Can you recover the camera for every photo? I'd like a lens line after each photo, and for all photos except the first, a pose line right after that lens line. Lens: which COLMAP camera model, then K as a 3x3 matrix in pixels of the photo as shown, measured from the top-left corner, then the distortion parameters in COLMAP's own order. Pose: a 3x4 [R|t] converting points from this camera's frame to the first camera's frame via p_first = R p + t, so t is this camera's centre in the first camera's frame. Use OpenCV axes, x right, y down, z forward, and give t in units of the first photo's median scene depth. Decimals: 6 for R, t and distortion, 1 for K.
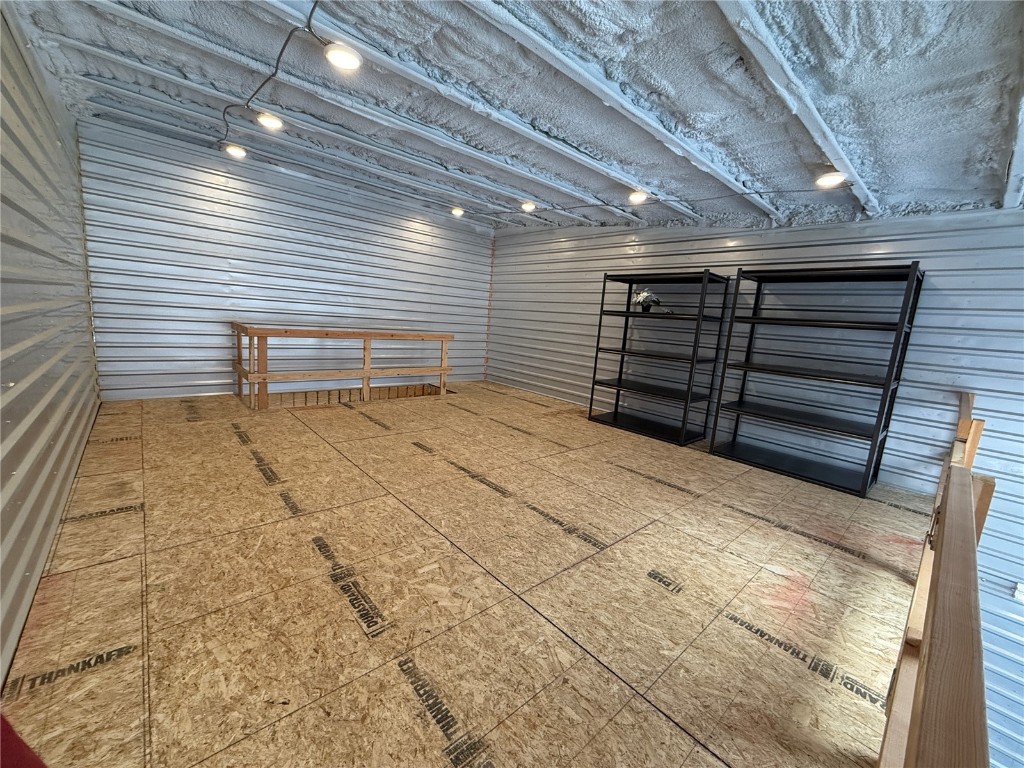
lens RADIAL K [[408.9, 0, 511.6], [0, 408.9, 384.7], [0, 0, 1]] dist [0.000233, -0.000004]
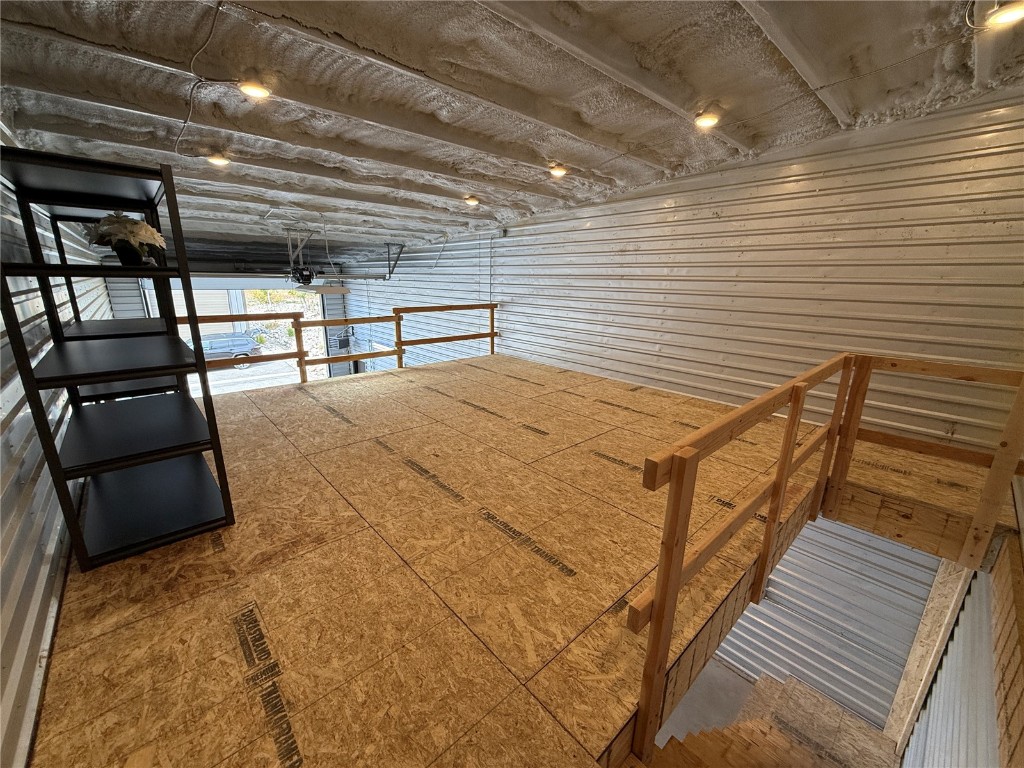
lens RADIAL K [[408.9, 0, 511.3], [0, 408.9, 386.0], [0, 0, 1]] dist [0.000233, -0.000004]
pose [[-0.995910, -0.085918, -0.027938, -0.136647], [-0.089826, 0.908500, 0.408117, -0.408078], [-0.009683, 0.408957, -0.912502, 2.145155]]
